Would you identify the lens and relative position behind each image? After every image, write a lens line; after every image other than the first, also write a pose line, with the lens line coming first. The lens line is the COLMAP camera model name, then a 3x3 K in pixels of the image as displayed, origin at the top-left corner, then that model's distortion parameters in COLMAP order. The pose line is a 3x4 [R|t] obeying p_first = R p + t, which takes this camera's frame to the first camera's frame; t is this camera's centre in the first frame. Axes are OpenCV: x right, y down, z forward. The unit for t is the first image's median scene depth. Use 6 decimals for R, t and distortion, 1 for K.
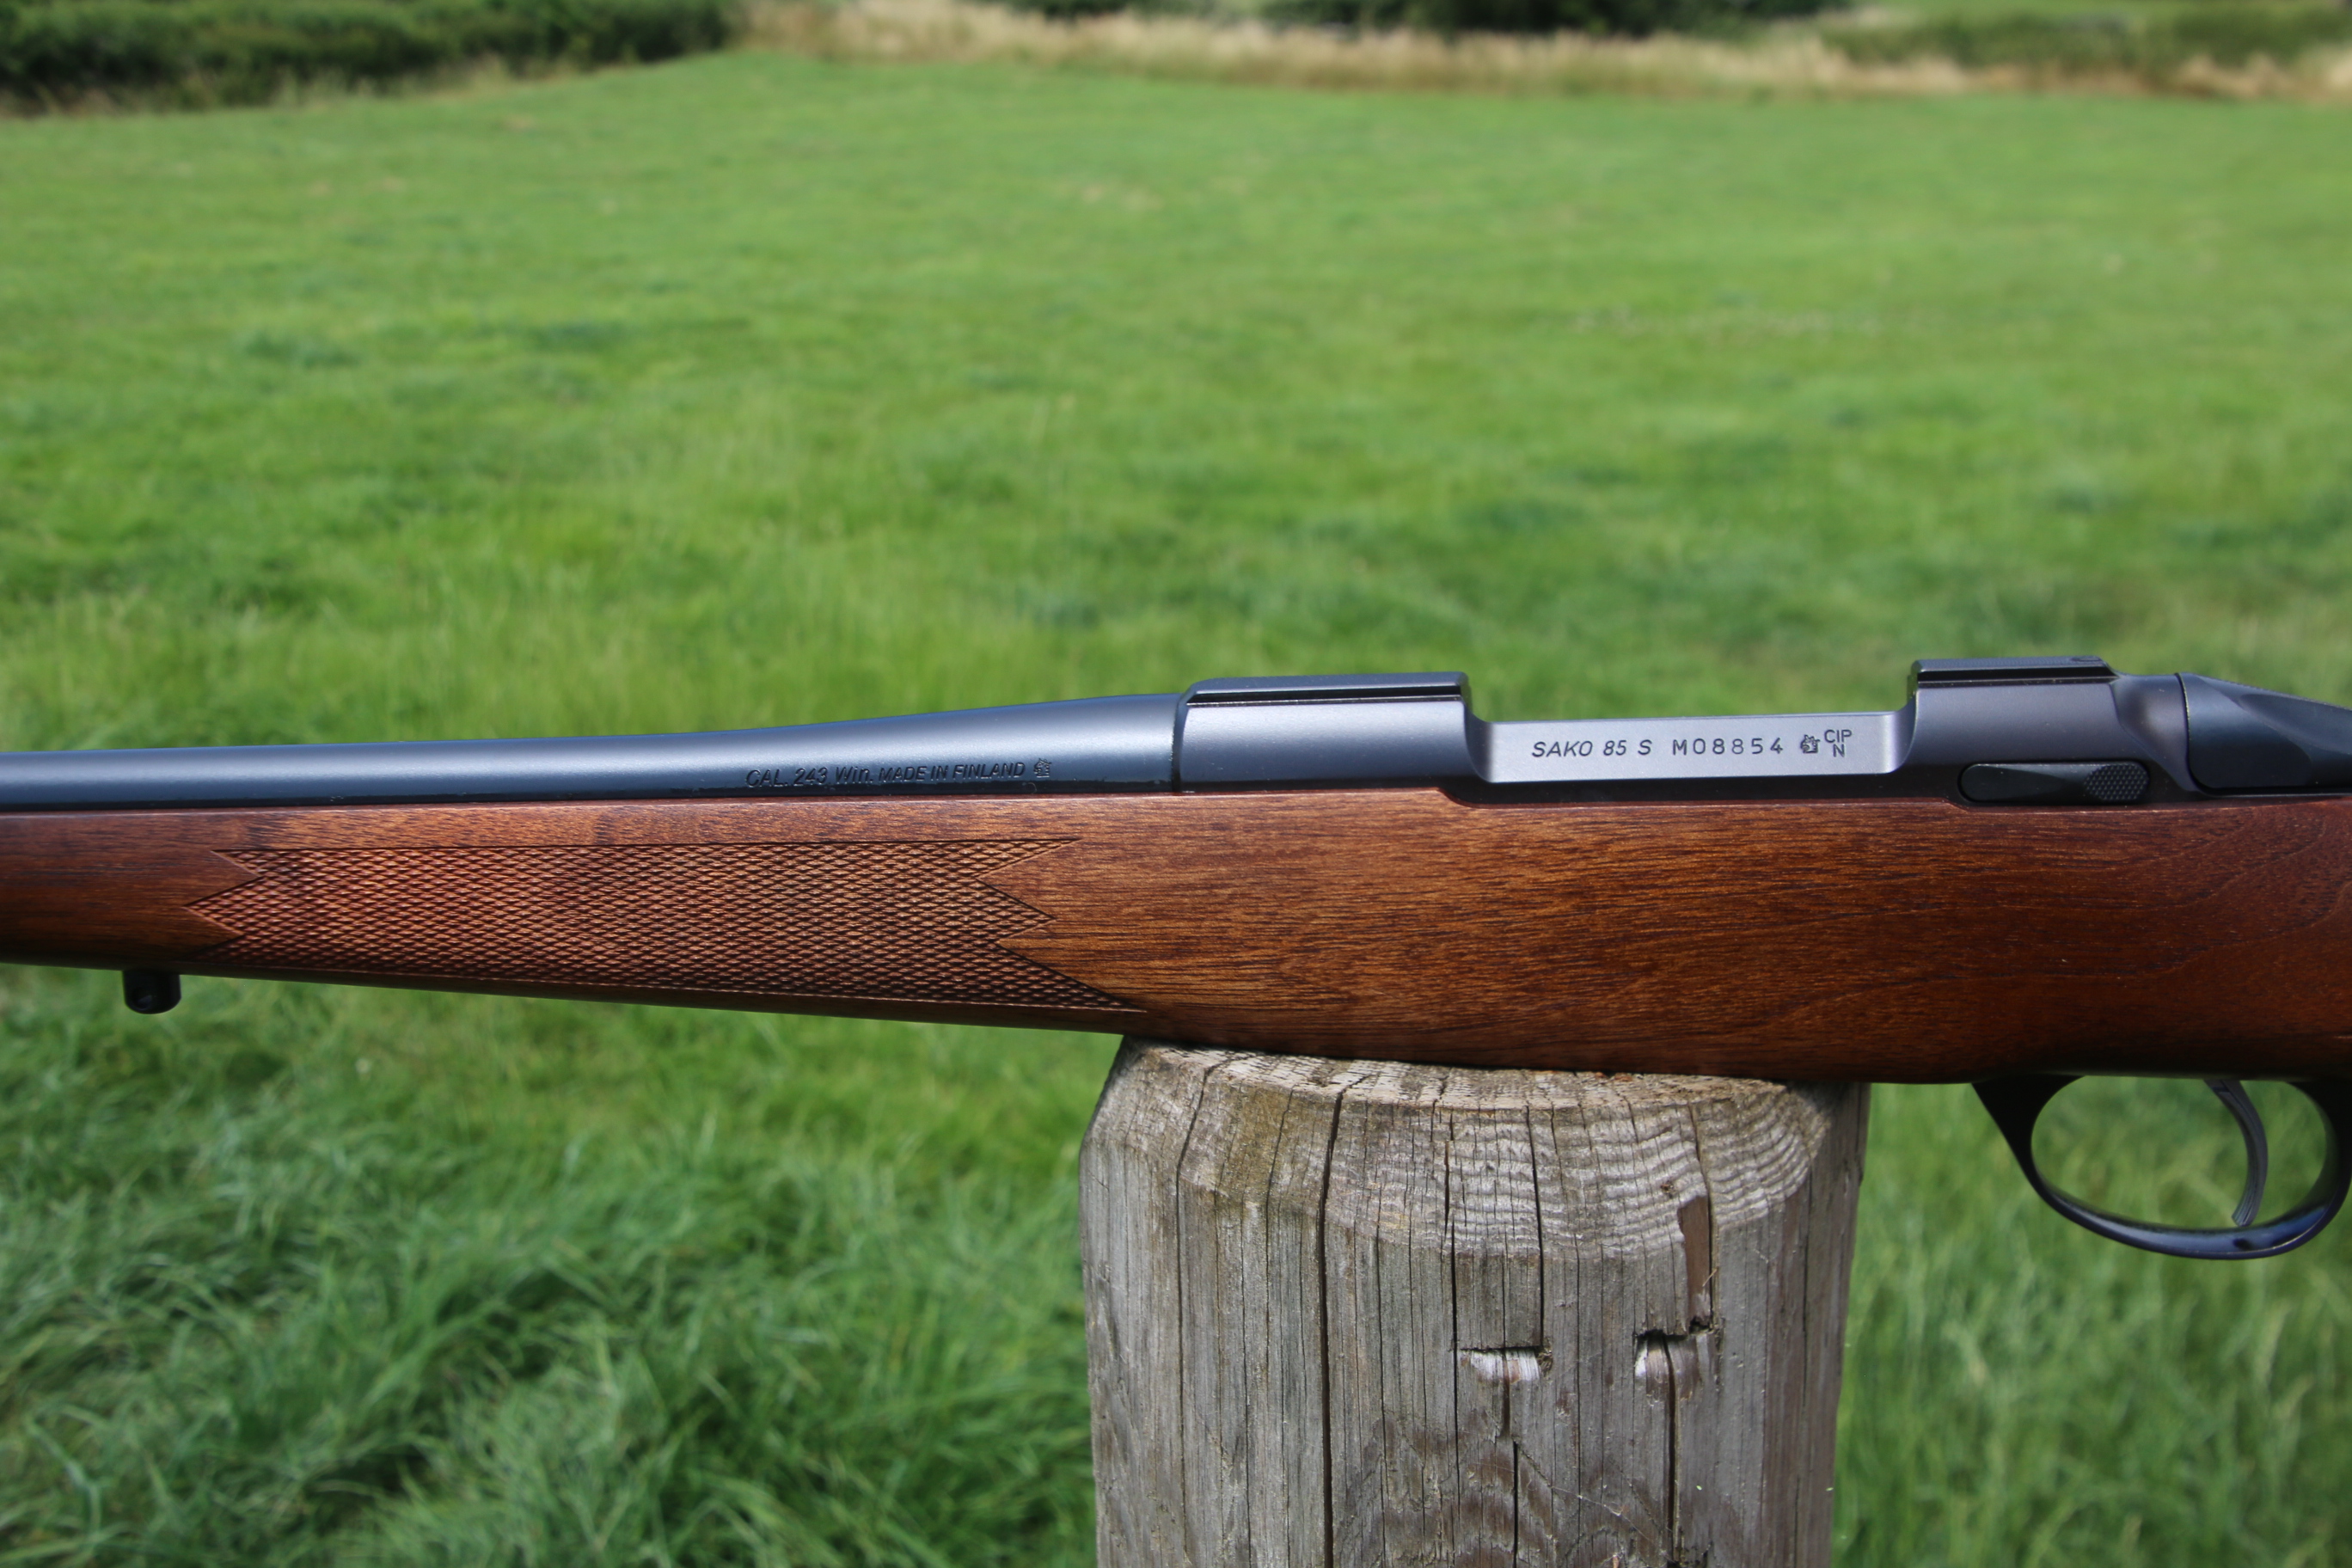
lens RADIAL K [[2795.6, 0, 1283.9], [0, 2795.6, 866.2], [0, 0, 1]] dist [0.103751, 0.000000]
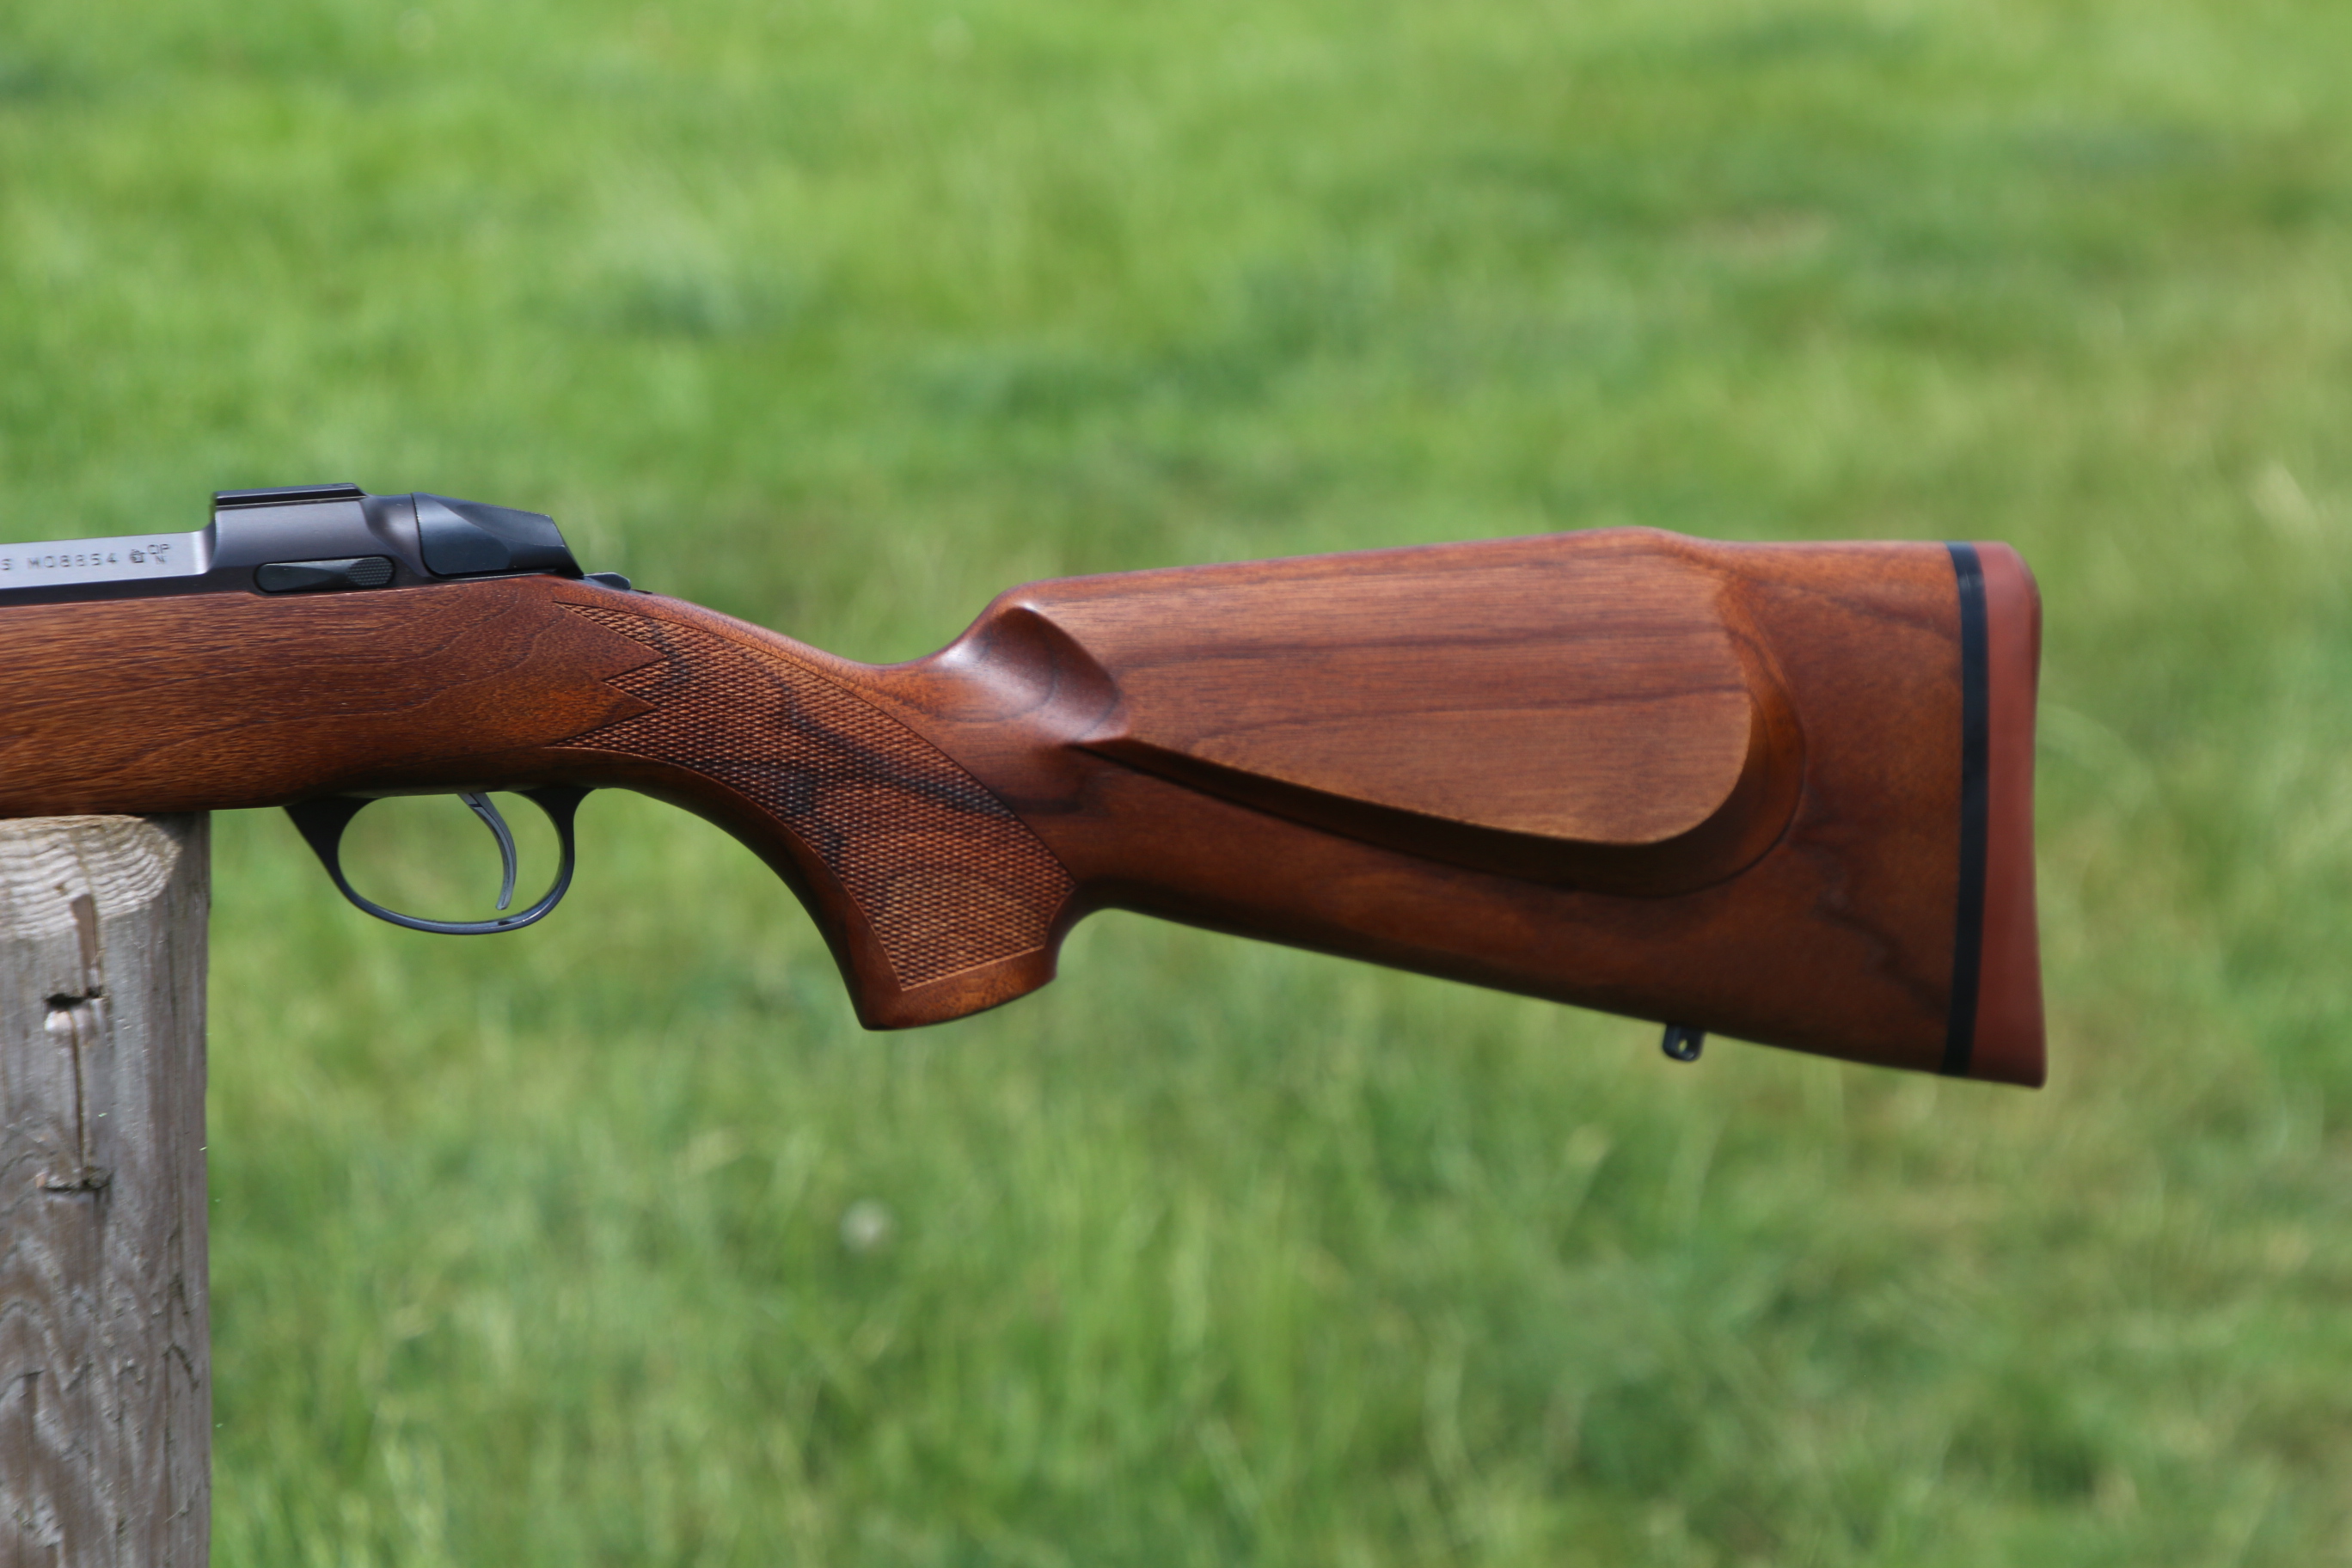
lens RADIAL K [[9306.0, 0, 1299.1], [0, 9306.0, 925.2], [0, 0, 1]] dist [1.557101, 0.000000]
pose [[0.946134, -0.068321, 0.316486, -0.706123], [0.089160, 0.994668, -0.051822, 0.398536], [-0.311258, 0.077249, 0.947180, -3.303811]]
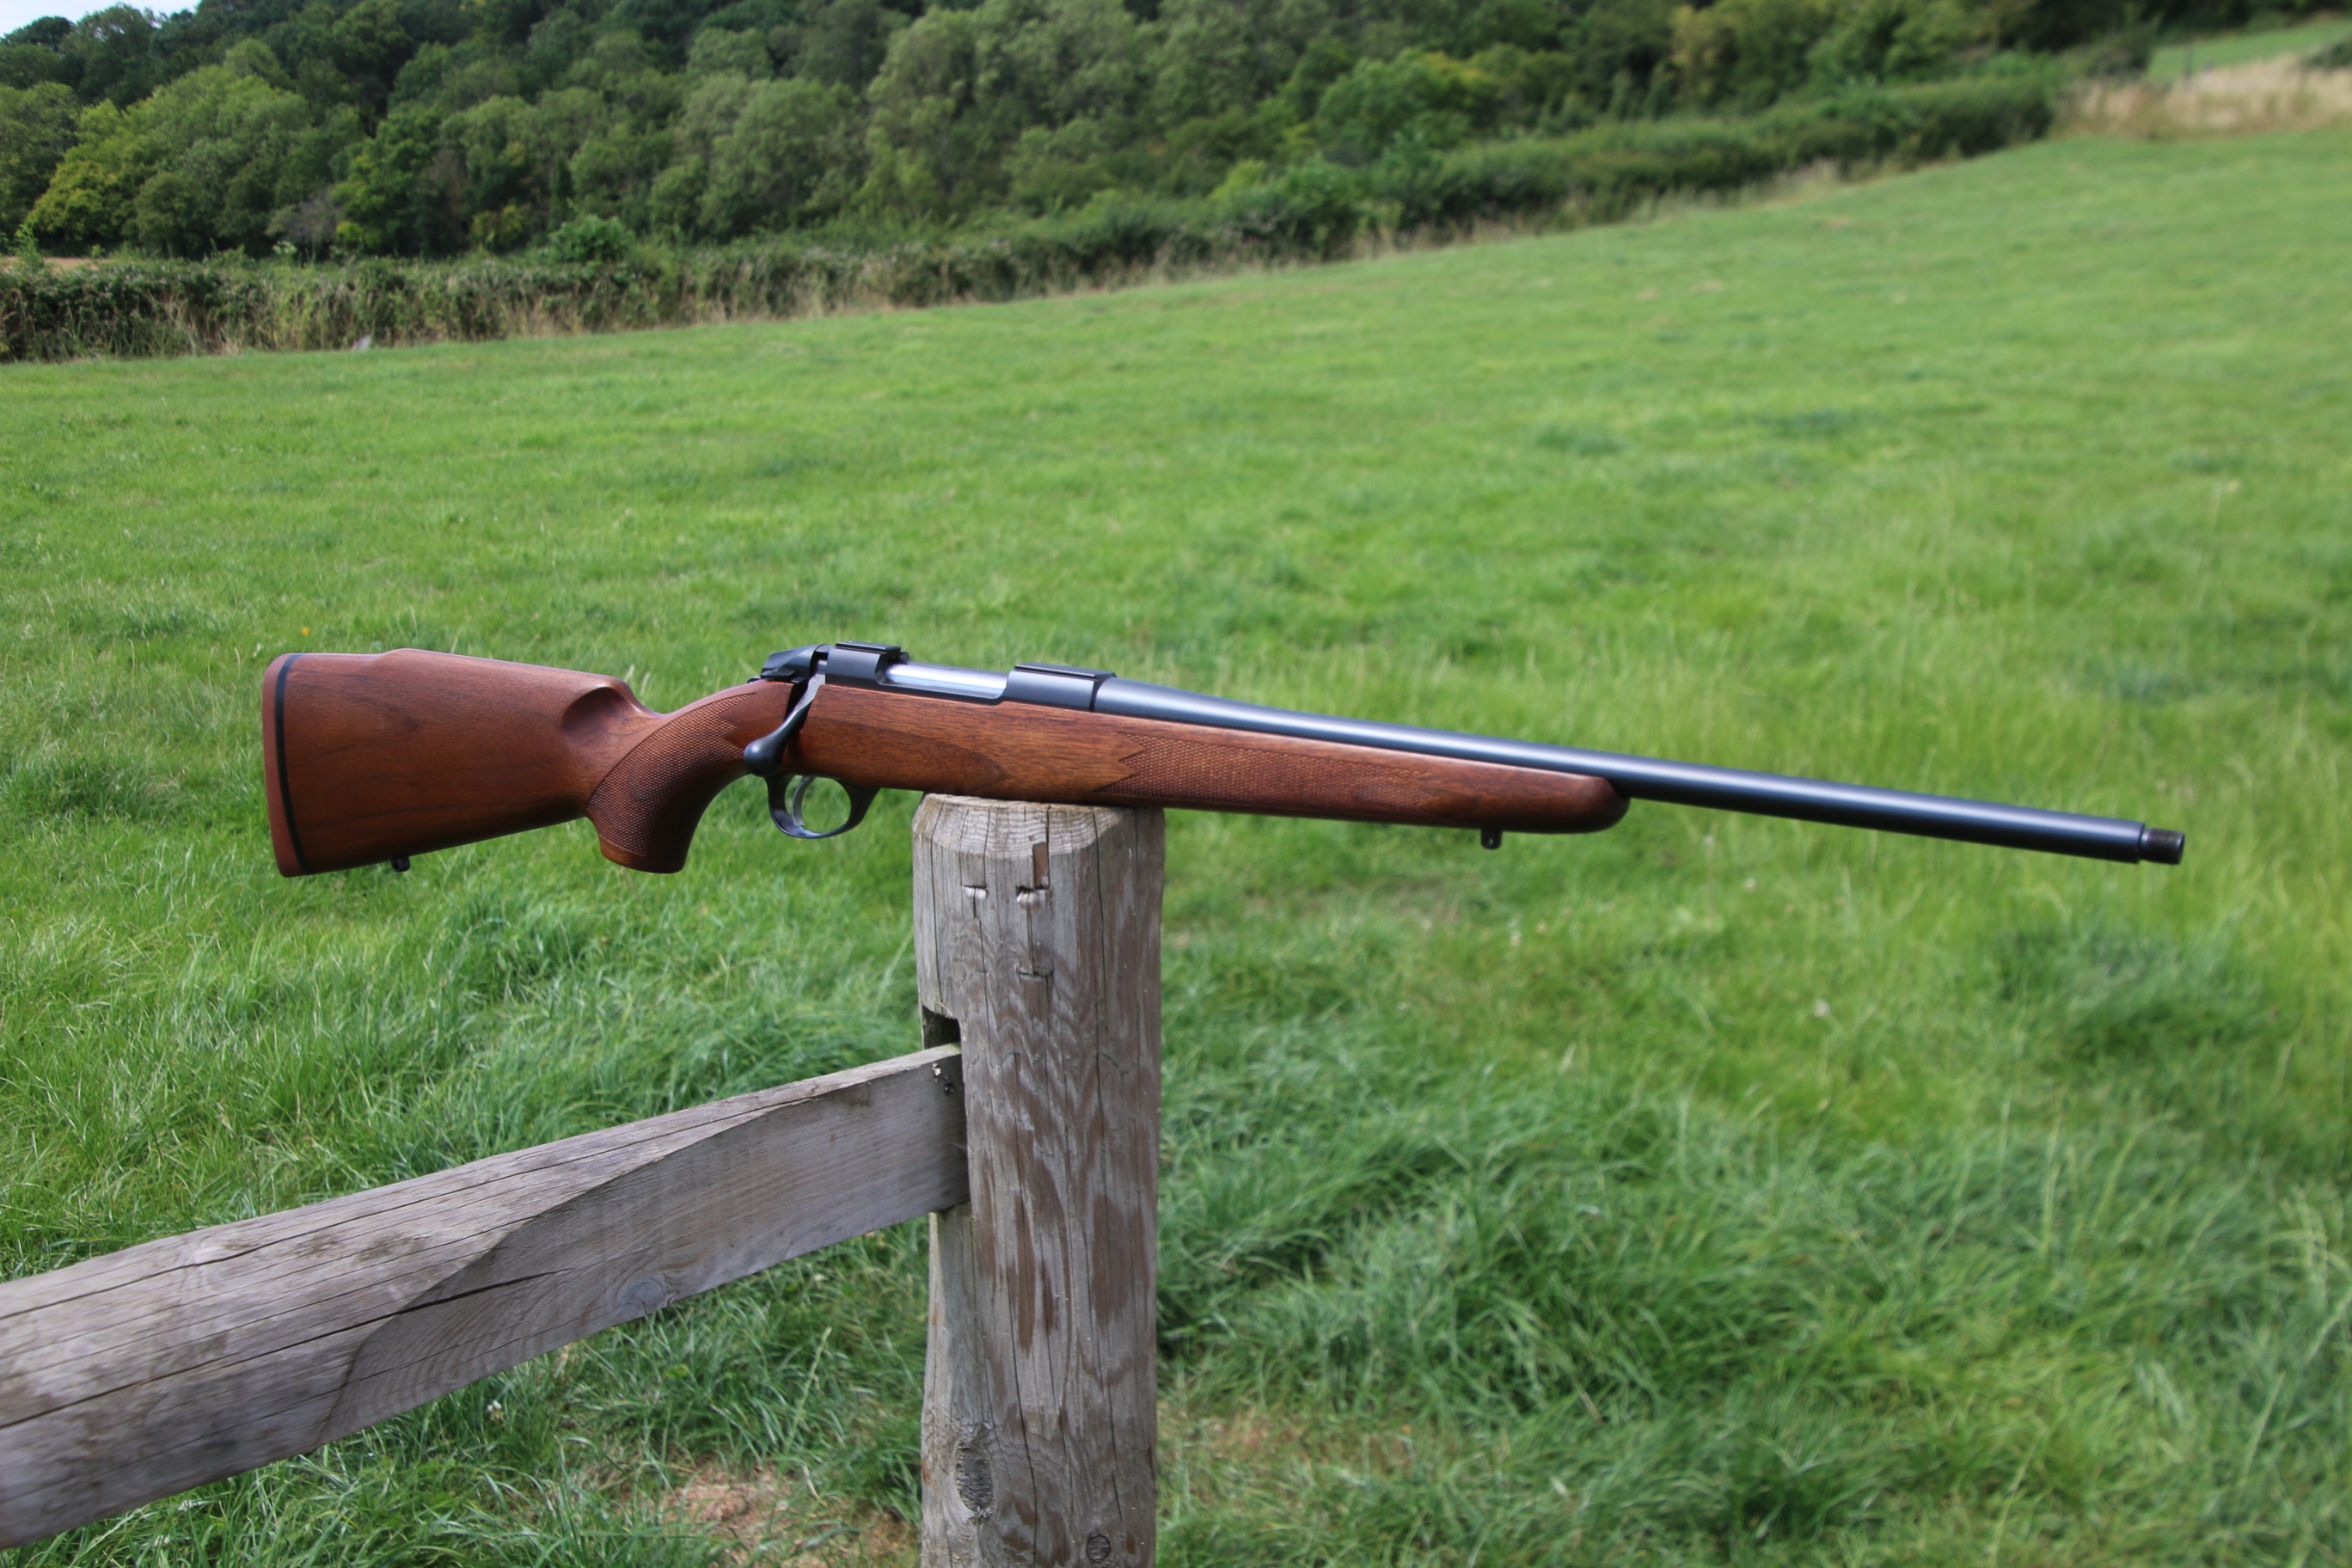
lens RADIAL K [[2795.6, 0, 1219.4], [0, 2795.6, 888.7], [0, 0, 1]] dist [0.103751, 0.000000]
pose [[0.876697, 0.077556, -0.474750, 1.601095], [-0.085245, 0.996346, 0.005346, 0.128357], [0.473430, 0.035784, 0.880104, -1.382057]]
